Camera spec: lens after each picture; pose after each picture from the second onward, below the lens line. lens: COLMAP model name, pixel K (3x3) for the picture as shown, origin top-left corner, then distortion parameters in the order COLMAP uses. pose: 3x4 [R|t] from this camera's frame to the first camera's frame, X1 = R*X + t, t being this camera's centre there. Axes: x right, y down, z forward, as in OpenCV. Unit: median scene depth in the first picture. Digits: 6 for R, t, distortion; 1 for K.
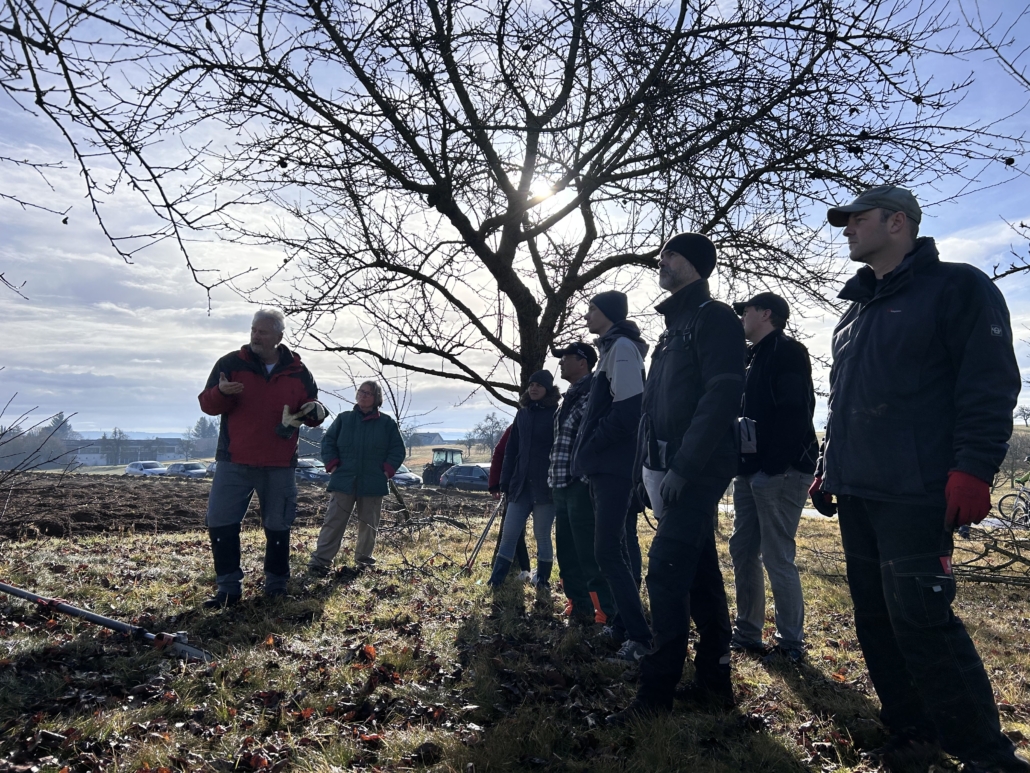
lens RADIAL K [[774.5, 0, 515.6], [0, 774.5, 386.2], [0, 0, 1]] dist [-0.004611, -0.002253]
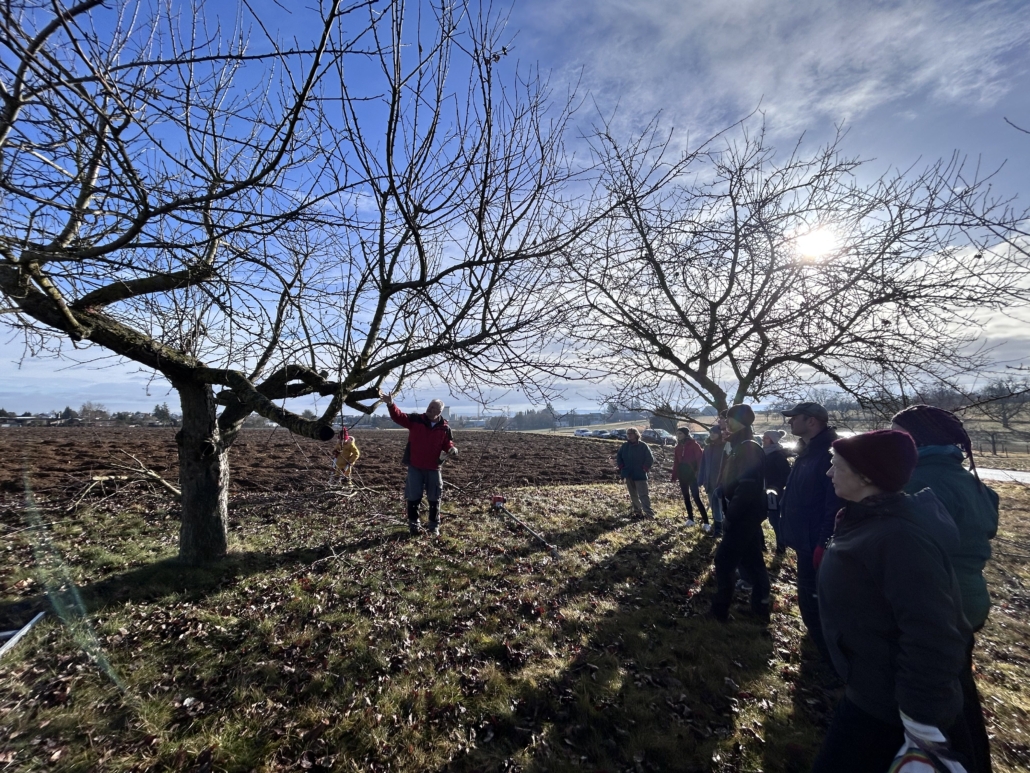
lens RADIAL K [[417.1, 0, 514.1], [0, 417.1, 386.8], [0, 0, 1]] dist [0.001390, 0.000095]
pose [[0.810983, -0.057991, -0.582189, 0.188424], [0.071433, 0.997445, 0.000152, -0.138863], [0.580693, -0.041711, 0.813053, -0.159024]]
